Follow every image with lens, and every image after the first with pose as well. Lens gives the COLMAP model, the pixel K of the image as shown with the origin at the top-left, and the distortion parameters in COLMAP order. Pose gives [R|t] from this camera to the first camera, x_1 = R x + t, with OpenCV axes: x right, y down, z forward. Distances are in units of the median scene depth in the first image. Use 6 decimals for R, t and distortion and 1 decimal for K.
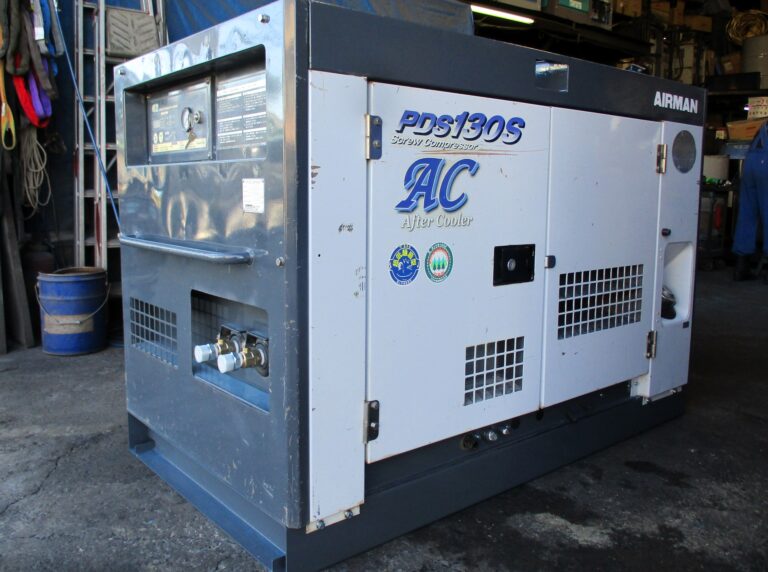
lens RADIAL K [[716.1, 0, 384.0], [0, 716.1, 286.0], [0, 0, 1]] dist [-0.059843, 0.008036]
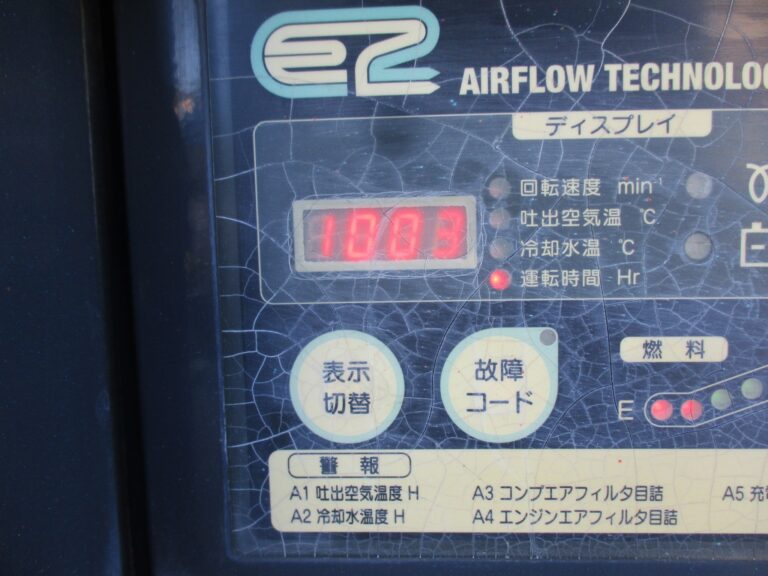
lens RADIAL K [[634.3, 0, 384.0], [0, 634.3, 288.0], [0, 0, 1]] dist [-0.041709, 0.001207]
pose [[0.670786, -0.101462, 0.734678, -0.386477], [0.119477, 0.992443, 0.027973, -0.227877], [-0.731964, 0.069013, 0.677840, 0.963128]]
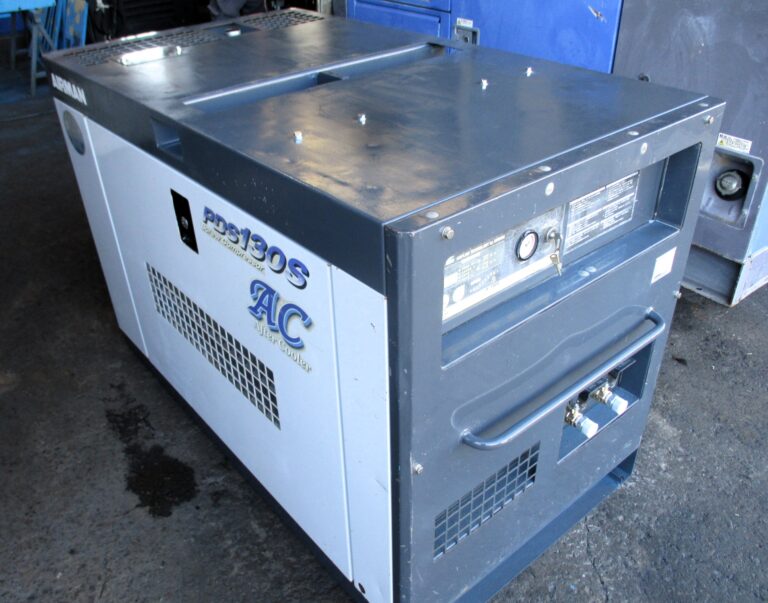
lens RADIAL K [[683.9, 0, 384.0], [0, 683.9, 301.5], [0, 0, 1]] dist [-0.070473, 0.001549]
pose [[-0.016491, -0.548608, 0.835917, -0.844307], [0.153322, 0.824755, 0.544308, -0.558889], [-0.988039, 0.137141, 0.070513, 1.034312]]
